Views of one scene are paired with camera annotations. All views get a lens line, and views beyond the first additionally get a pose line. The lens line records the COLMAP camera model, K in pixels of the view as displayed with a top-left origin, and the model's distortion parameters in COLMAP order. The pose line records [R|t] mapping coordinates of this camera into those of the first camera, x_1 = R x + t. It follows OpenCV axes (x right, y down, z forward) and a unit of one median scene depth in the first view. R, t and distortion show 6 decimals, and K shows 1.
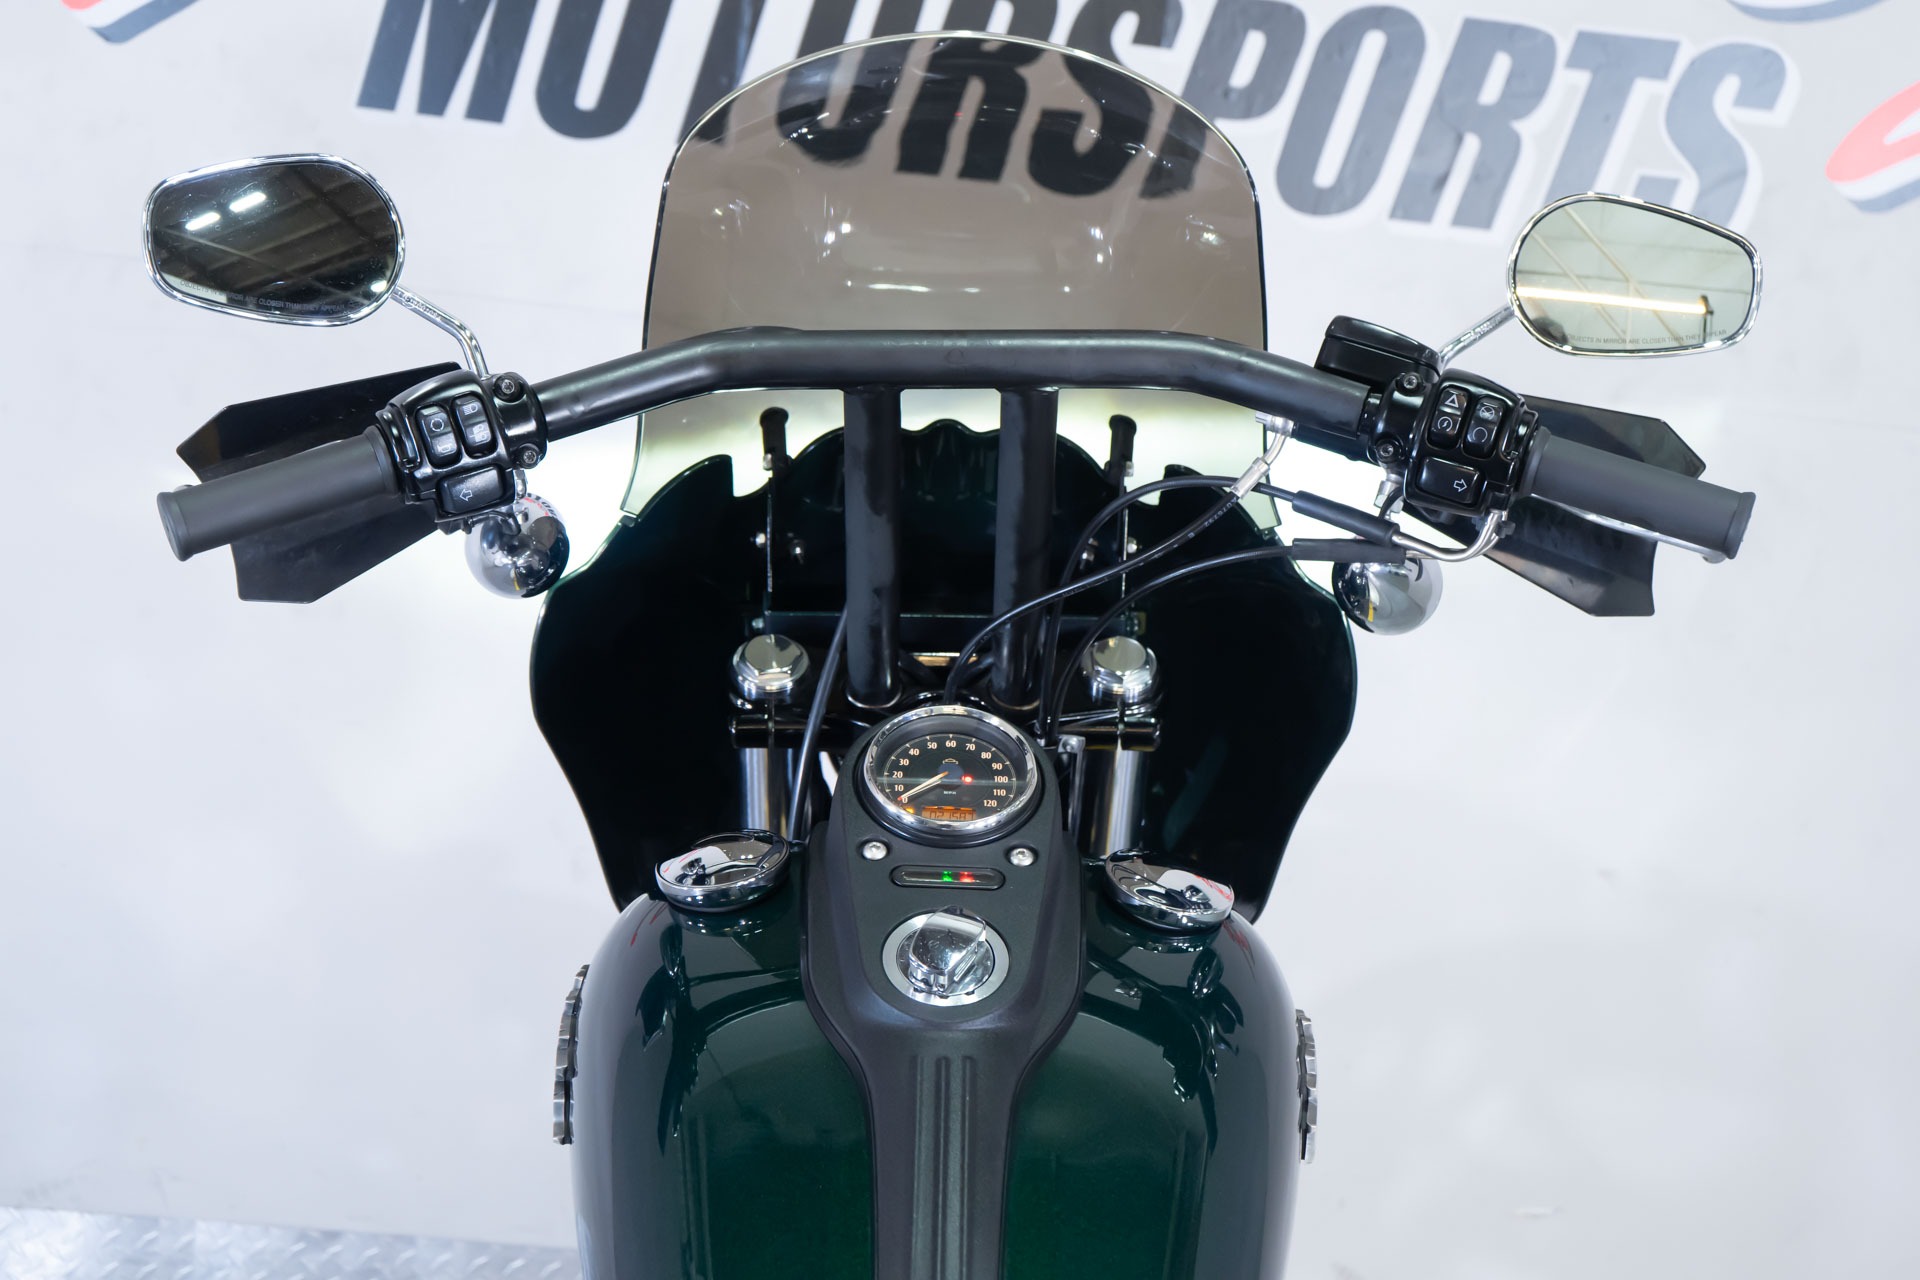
lens RADIAL K [[2817.6, 0, 960.0], [0, 2817.6, 640.0], [0, 0, 1]] dist [0.032634, 0.031178]
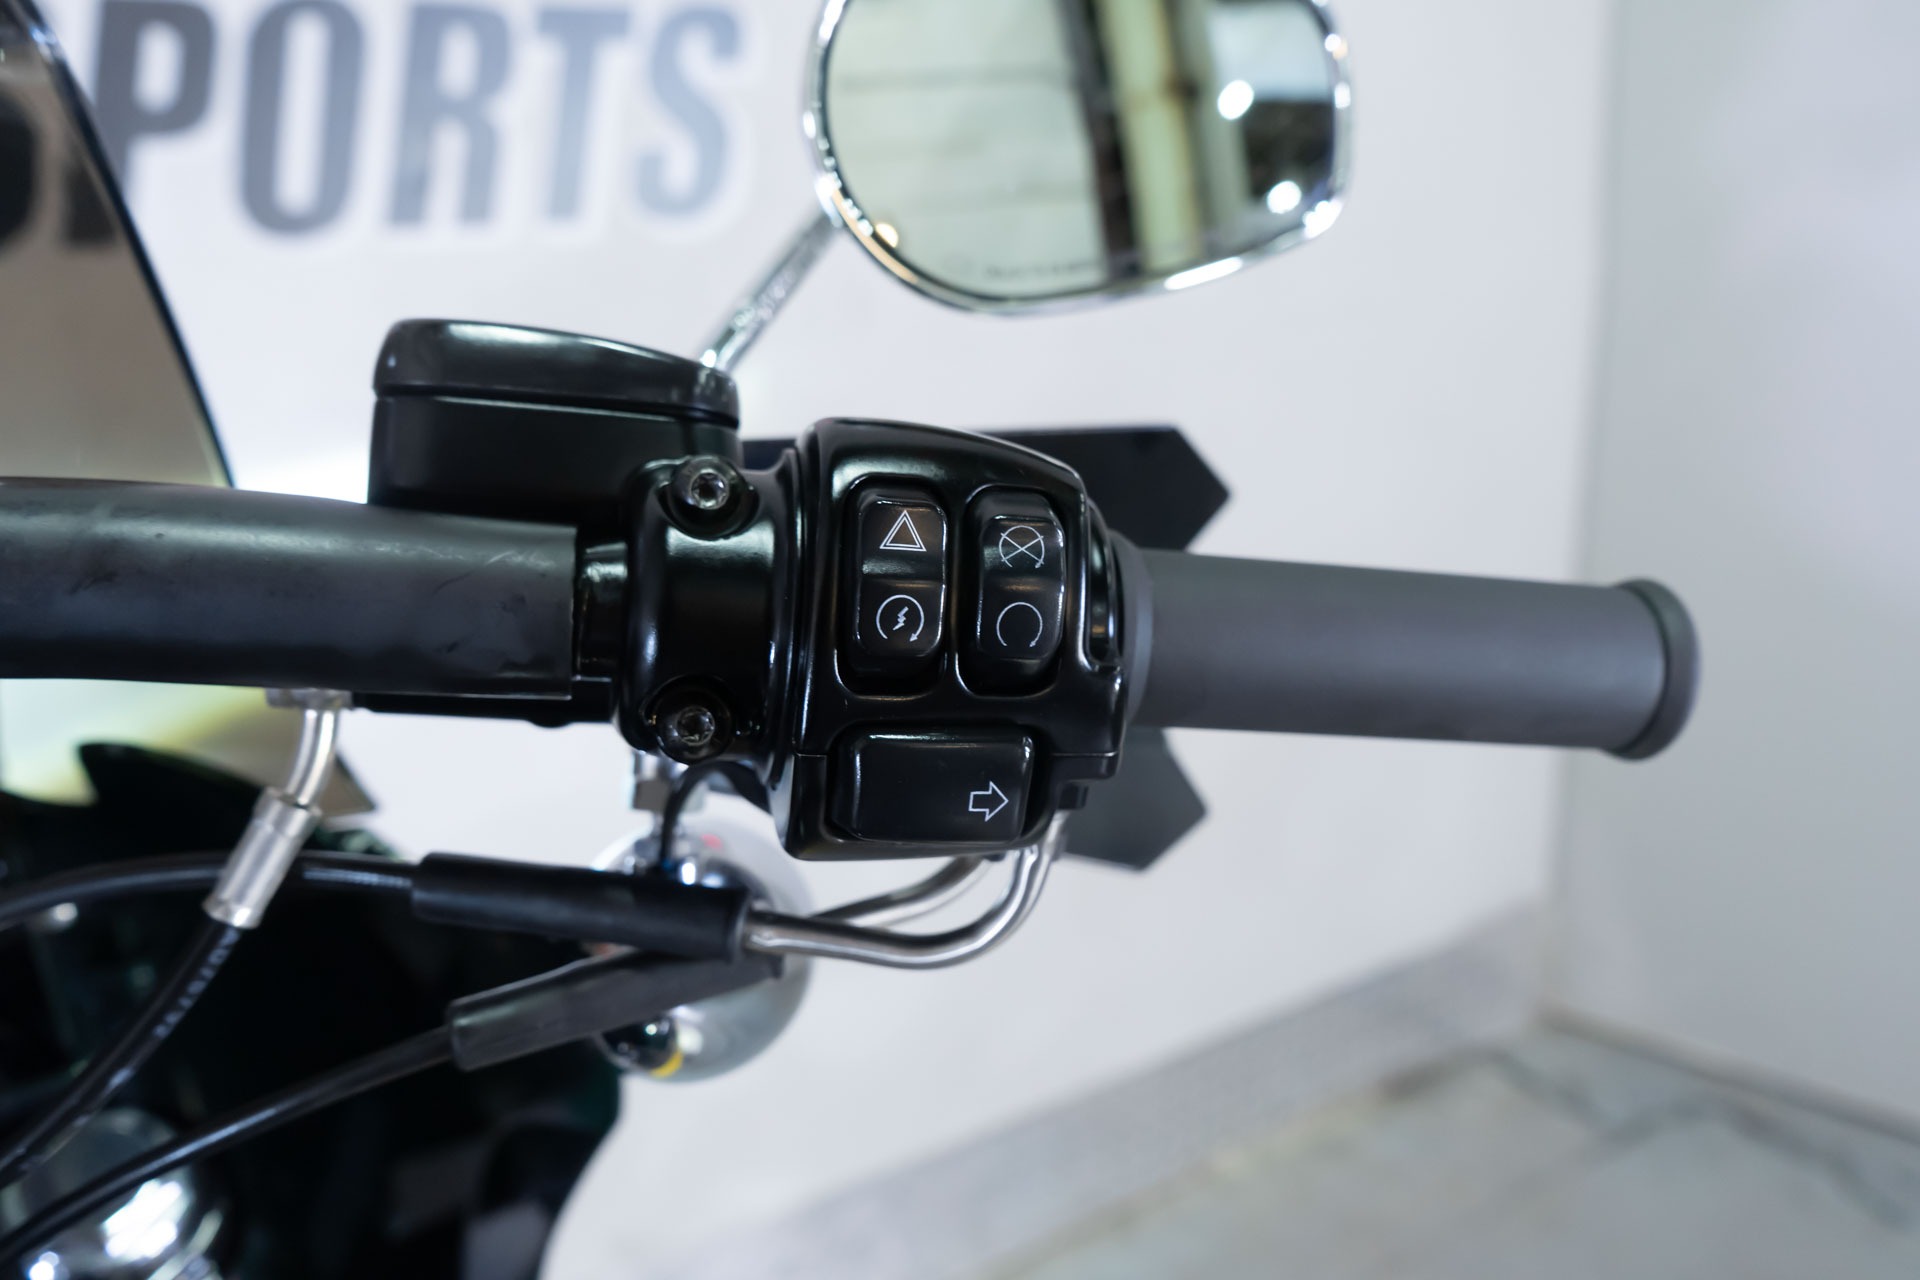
lens RADIAL K [[1531.7, 0, 960.0], [0, 1531.7, 640.0], [0, 0, 1]] dist [0.002484, -0.001852]
pose [[0.857067, -0.268322, 0.439818, 0.102796], [0.226716, 0.963000, 0.145704, -0.091456], [-0.462641, -0.025164, 0.886188, 0.818809]]
